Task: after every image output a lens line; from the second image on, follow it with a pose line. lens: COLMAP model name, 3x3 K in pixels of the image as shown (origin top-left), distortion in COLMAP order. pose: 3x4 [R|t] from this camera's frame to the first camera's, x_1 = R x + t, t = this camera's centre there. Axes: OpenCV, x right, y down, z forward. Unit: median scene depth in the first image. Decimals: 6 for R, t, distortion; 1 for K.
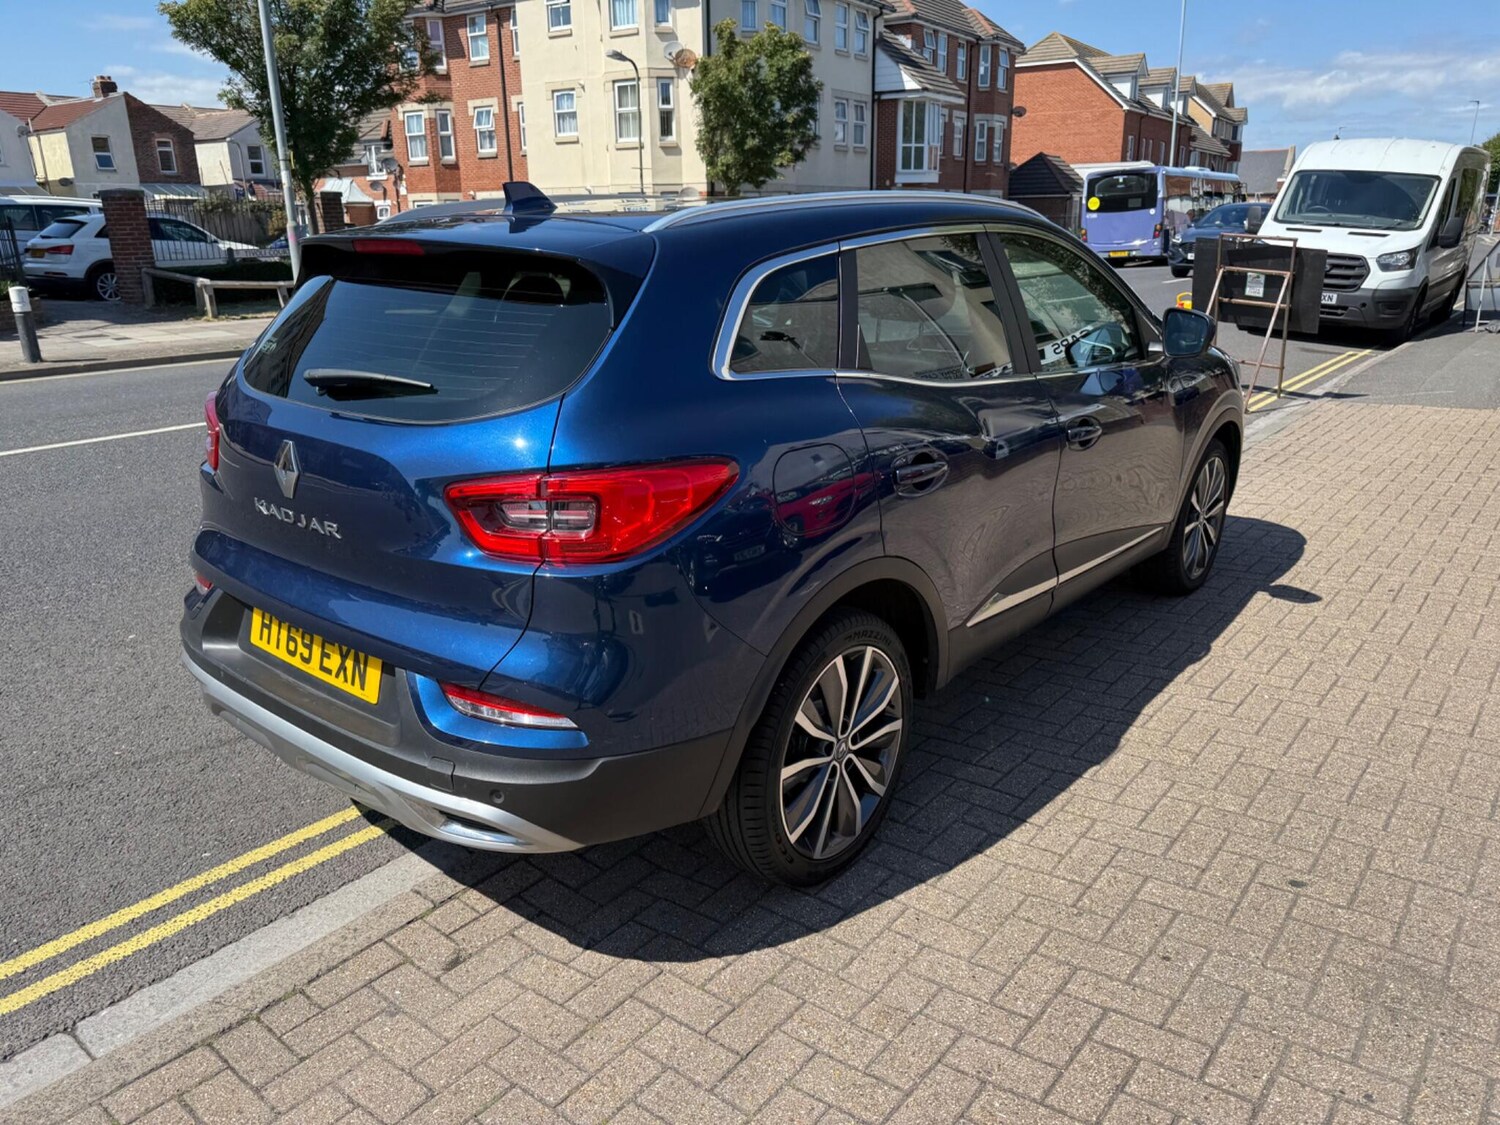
lens RADIAL K [[1077.1, 0, 767.0], [0, 1077.1, 554.9], [0, 0, 1]] dist [0.019368, -0.025543]
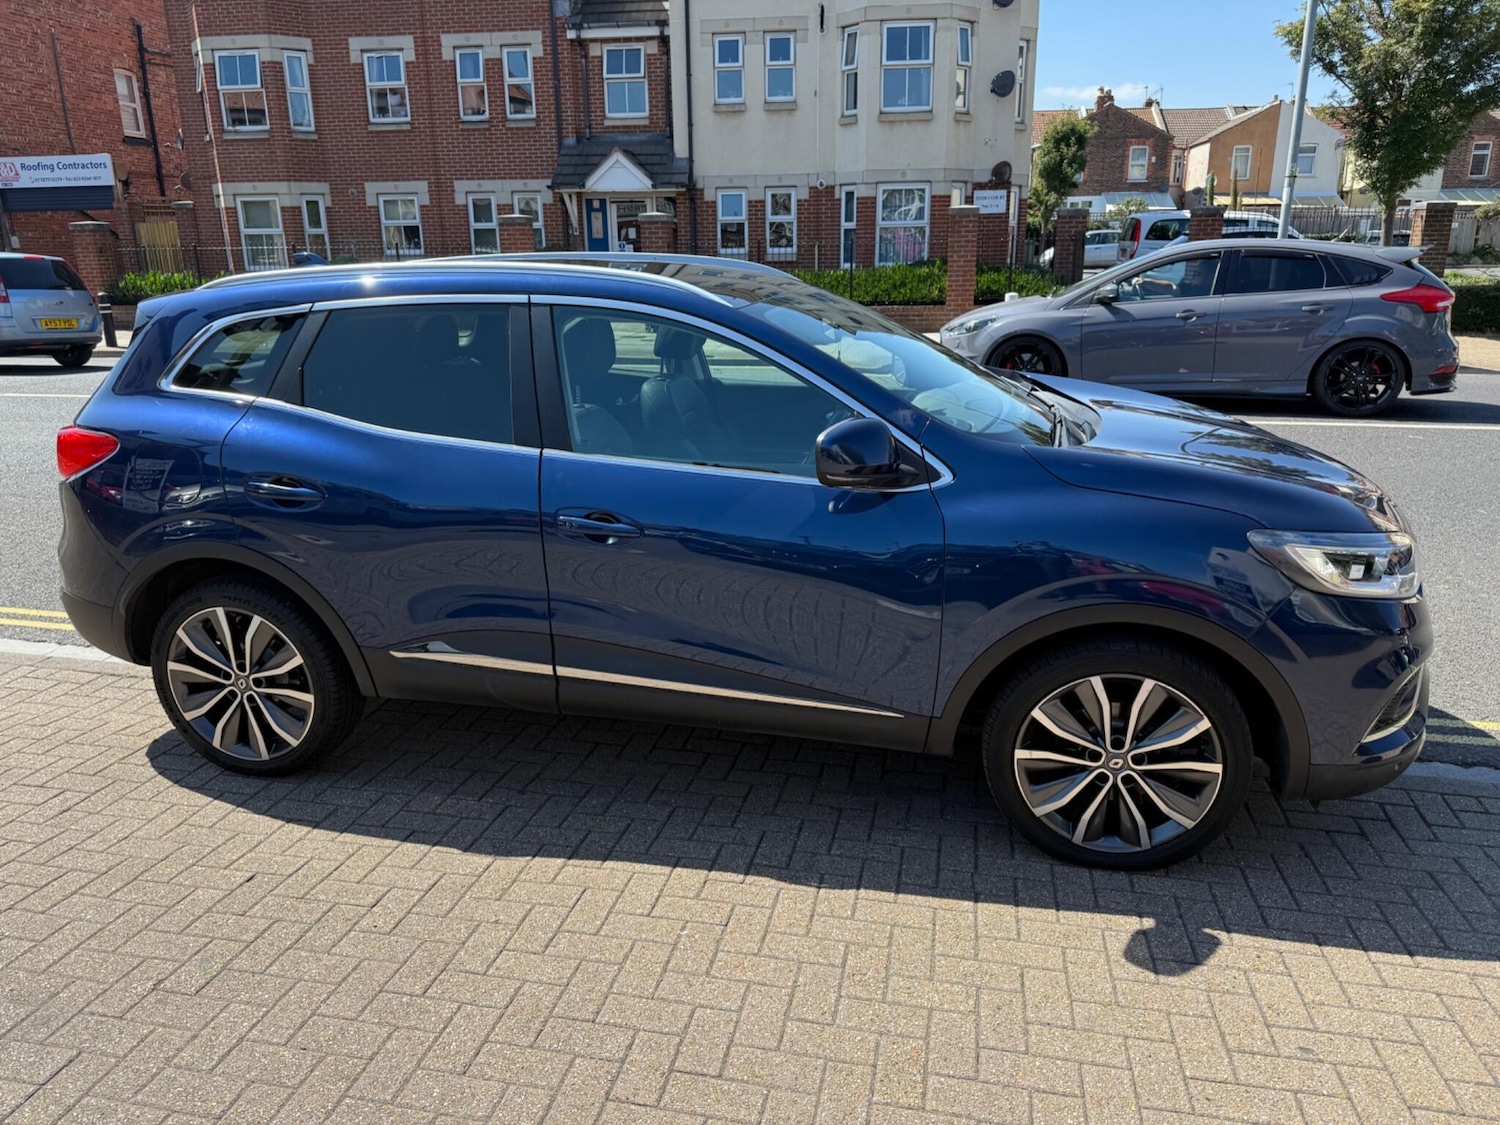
lens RADIAL K [[1077.1, 0, 752.6], [0, 1077.1, 566.5], [0, 0, 1]] dist [0.019368, -0.025543]
pose [[0.433317, 0.266283, -0.861005, 0.798342], [-0.259843, 0.951698, 0.163561, -0.184928], [0.862970, 0.152852, 0.481579, 0.483822]]
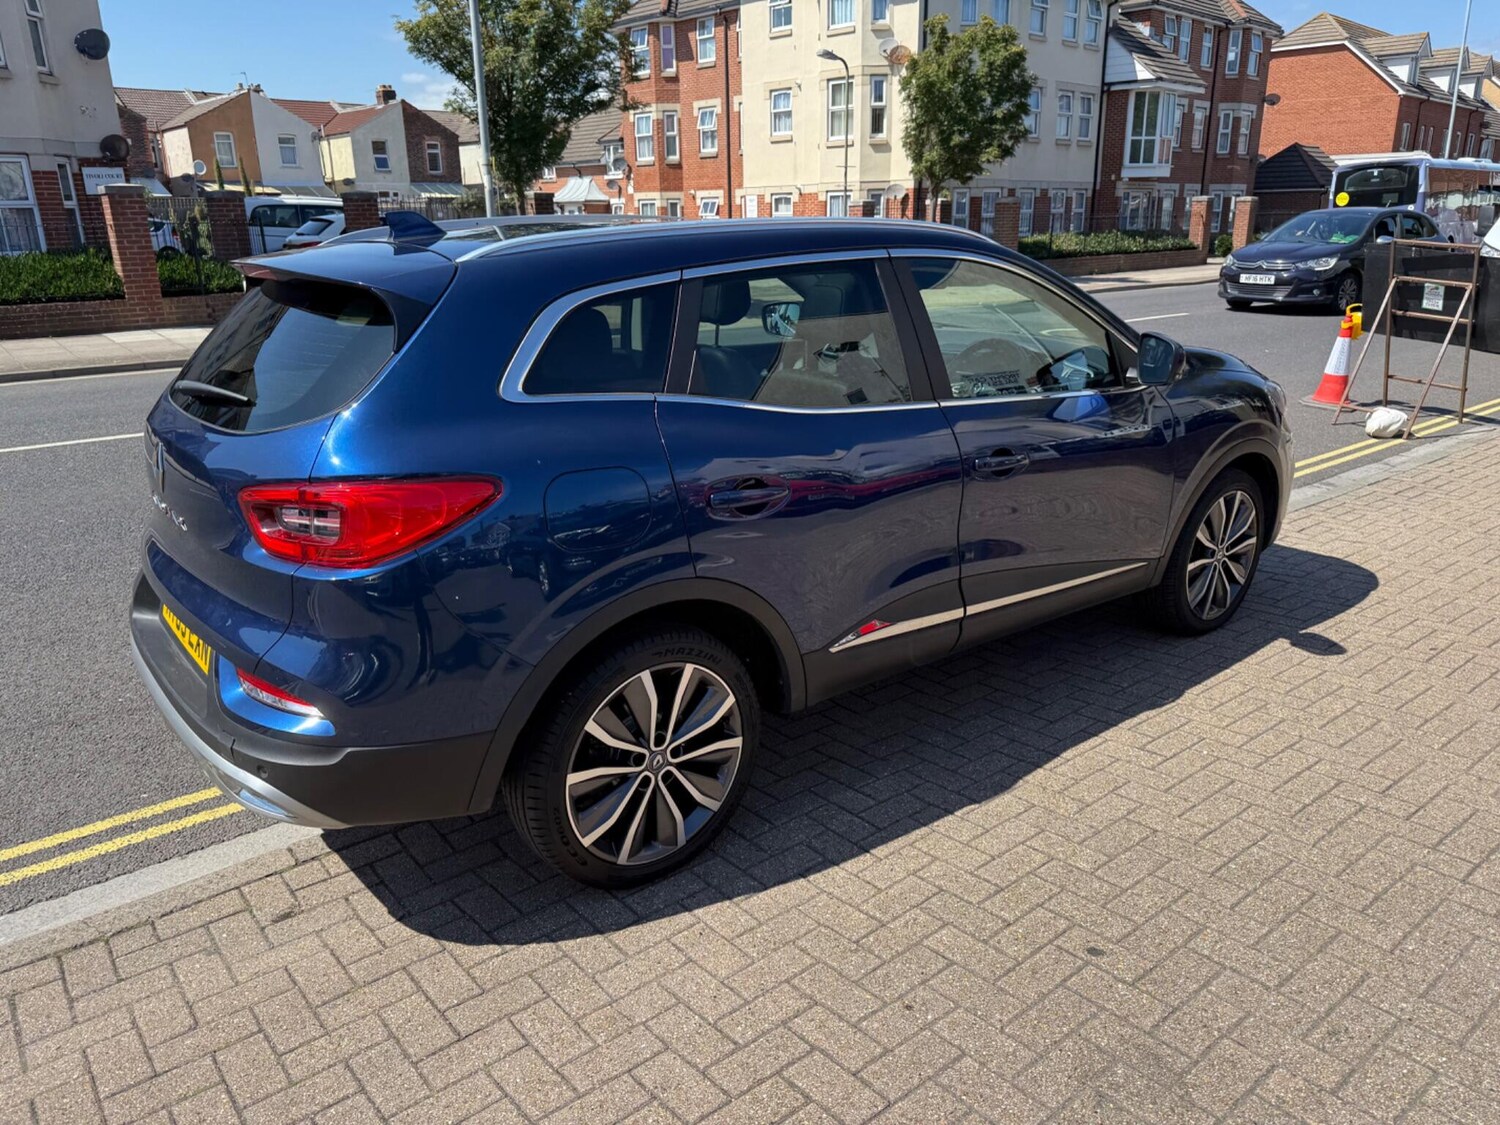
lens RADIAL K [[1077.1, 0, 765.4], [0, 1077.1, 554.9], [0, 0, 1]] dist [0.019368, -0.025543]
pose [[0.976767, 0.064231, -0.204450, 0.204148], [-0.063242, 0.997933, 0.011376, -0.019403], [0.204758, 0.001818, 0.978811, 0.006057]]
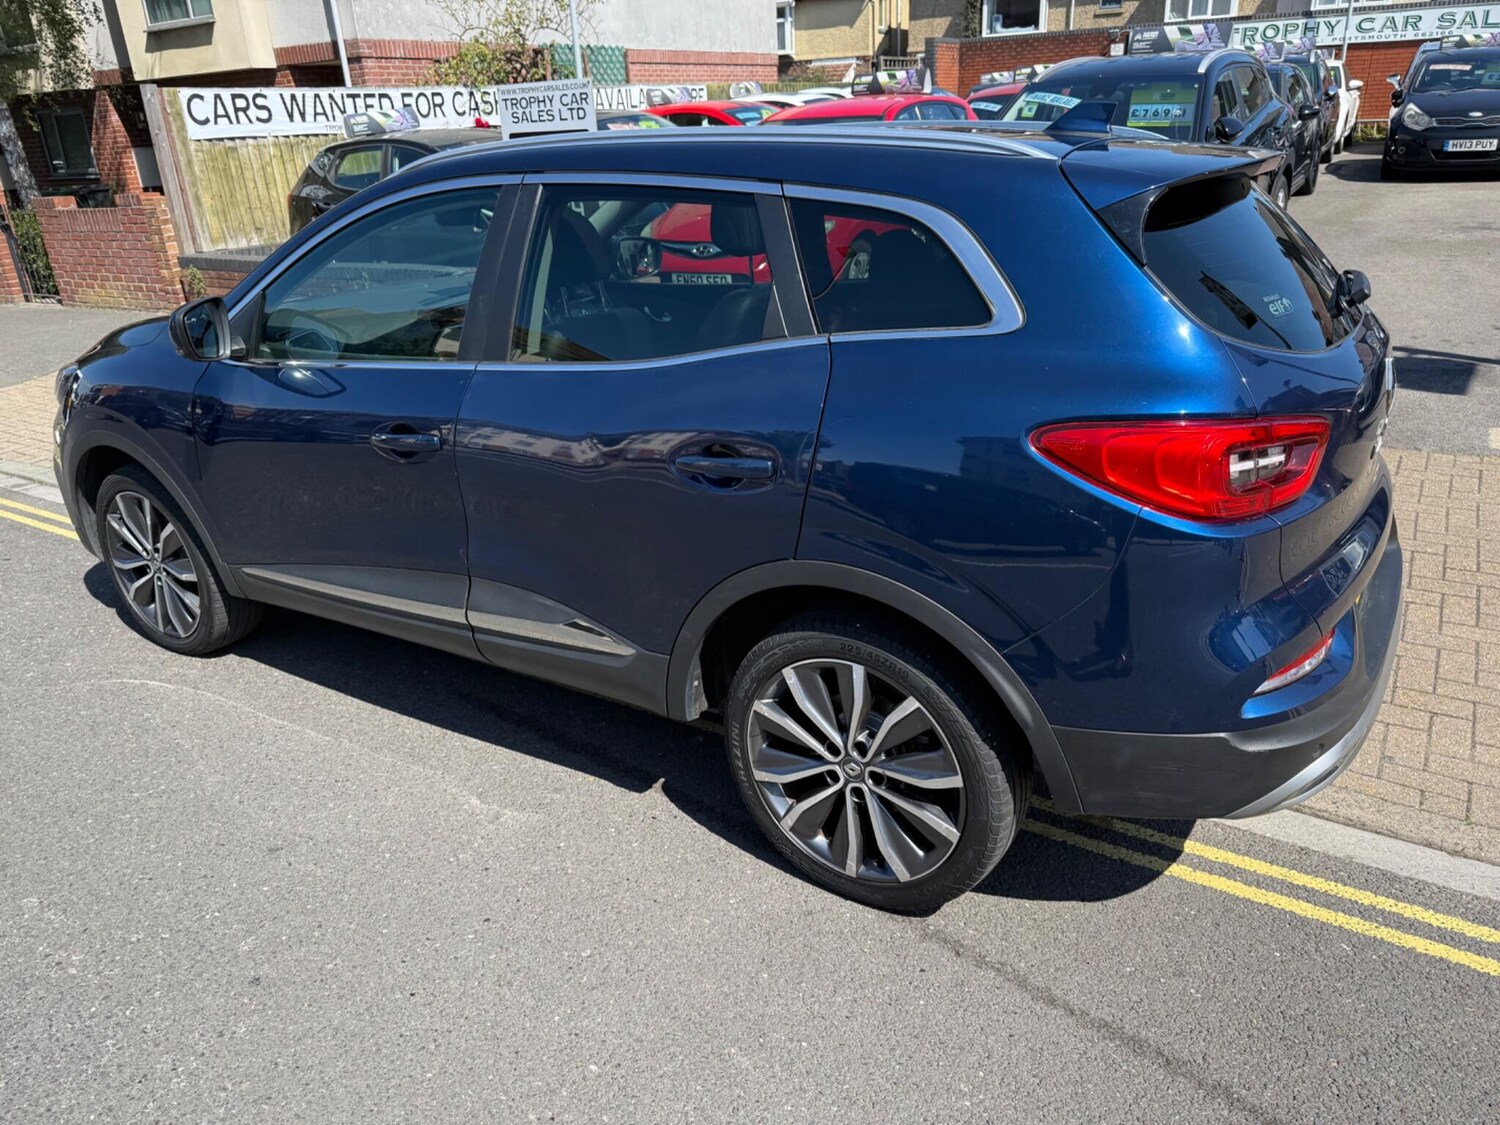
lens RADIAL K [[1077.1, 0, 746.2], [0, 1077.1, 554.6], [0, 0, 1]] dist [0.019368, -0.025543]
pose [[-0.092955, -0.375095, 0.922314, -0.658164], [0.352979, 0.853746, 0.382784, -0.259666], [-0.931002, 0.361139, 0.053041, 0.750733]]
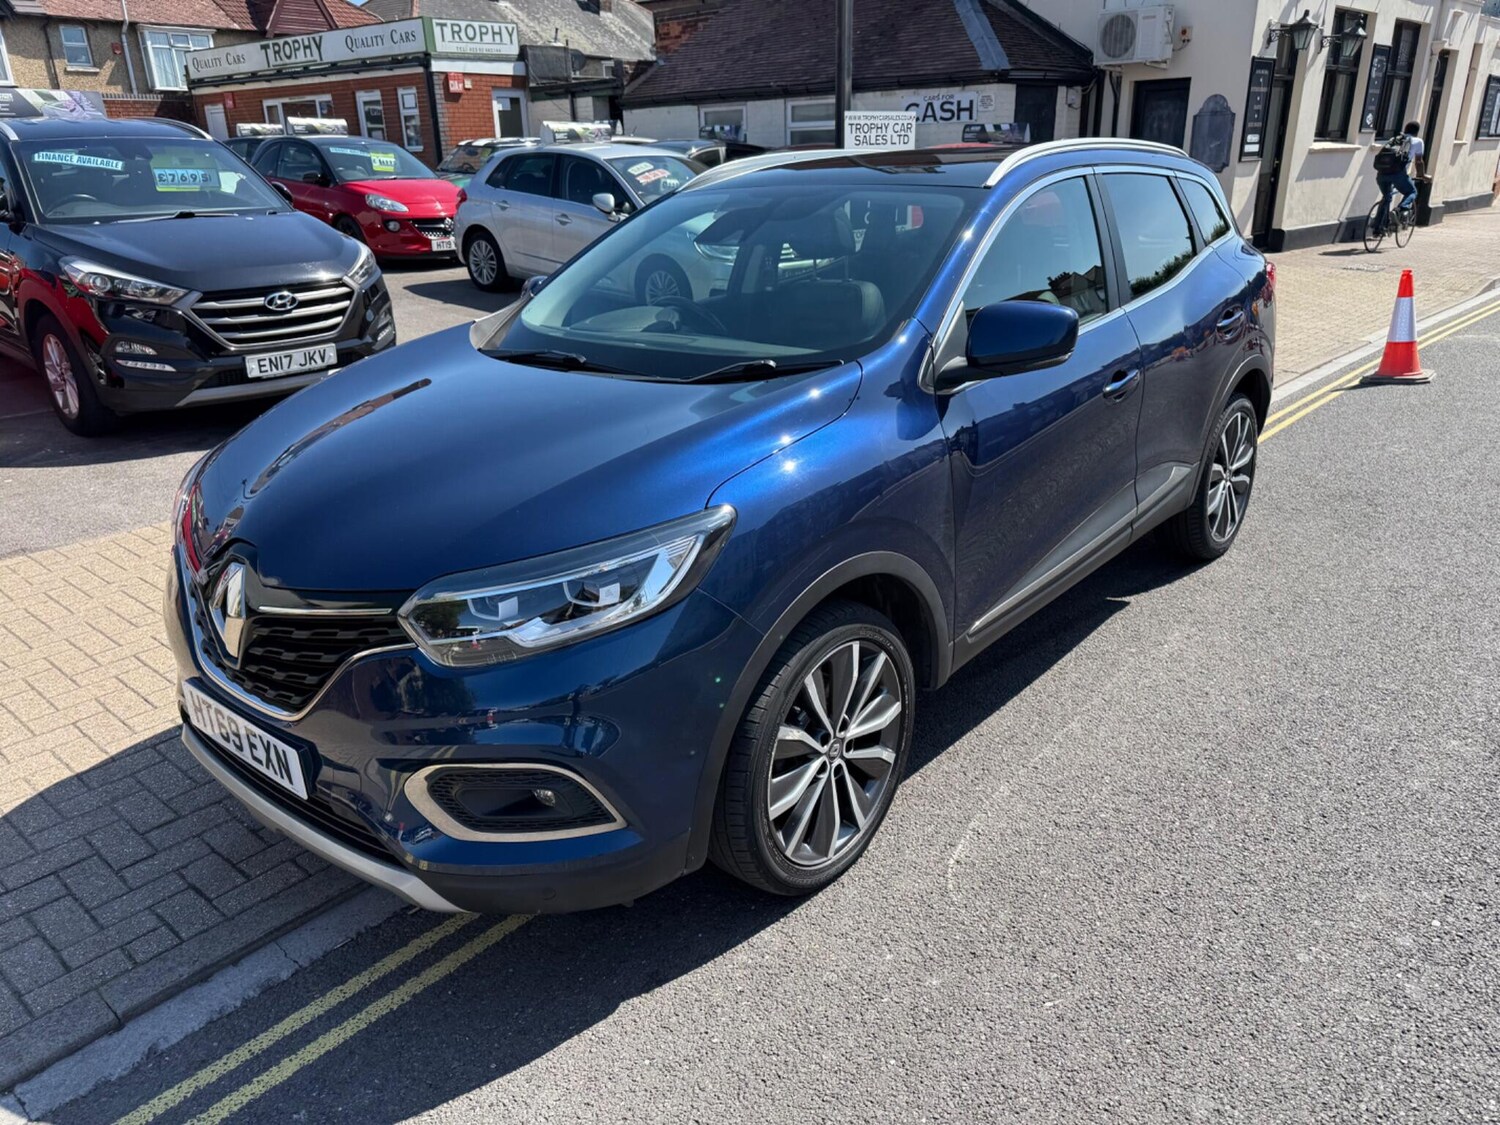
lens RADIAL K [[1077.1, 0, 758.9], [0, 1077.1, 554.2], [0, 0, 1]] dist [0.019368, -0.025543]
pose [[-0.999031, -0.000032, 0.044001, 0.108546], [0.027313, 0.783577, 0.620694, -0.502786], [-0.034498, 0.621295, -0.782817, 1.540401]]
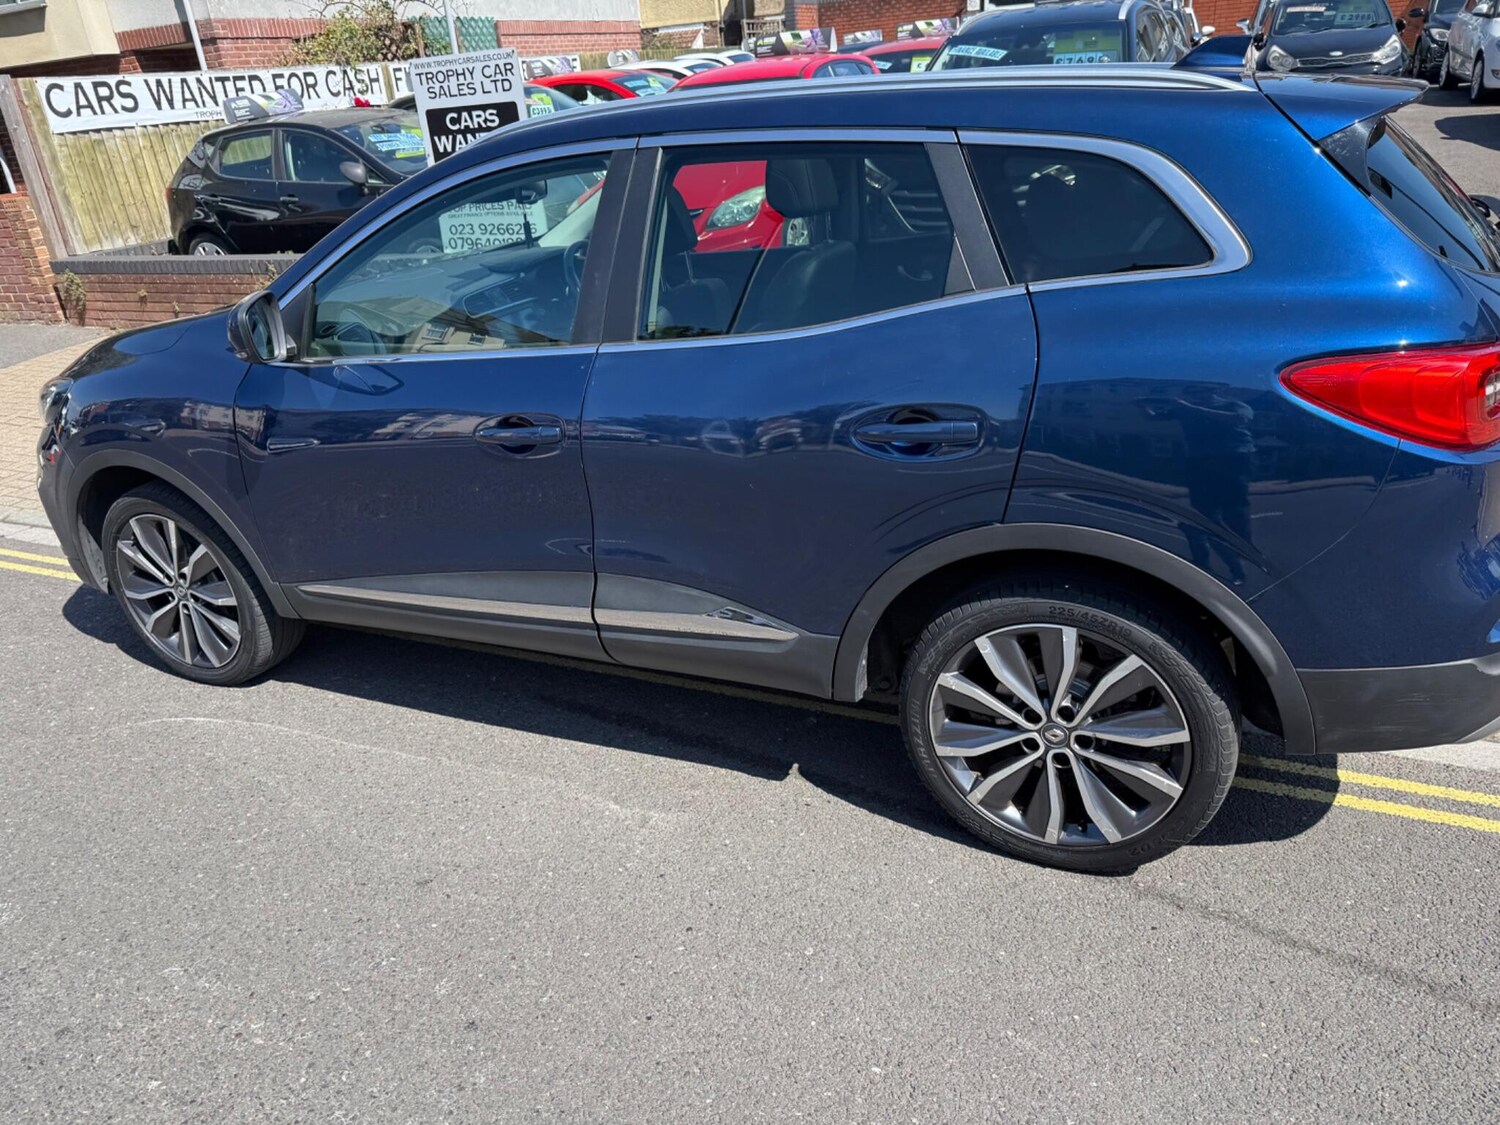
lens RADIAL K [[1077.1, 0, 733.9], [0, 1077.1, 559.5], [0, 0, 1]] dist [0.019368, -0.025543]
pose [[-0.217948, -0.387134, 0.895894, -0.615484], [0.380865, 0.811439, 0.443294, -0.300657], [-0.898577, 0.437829, -0.029405, 0.874111]]
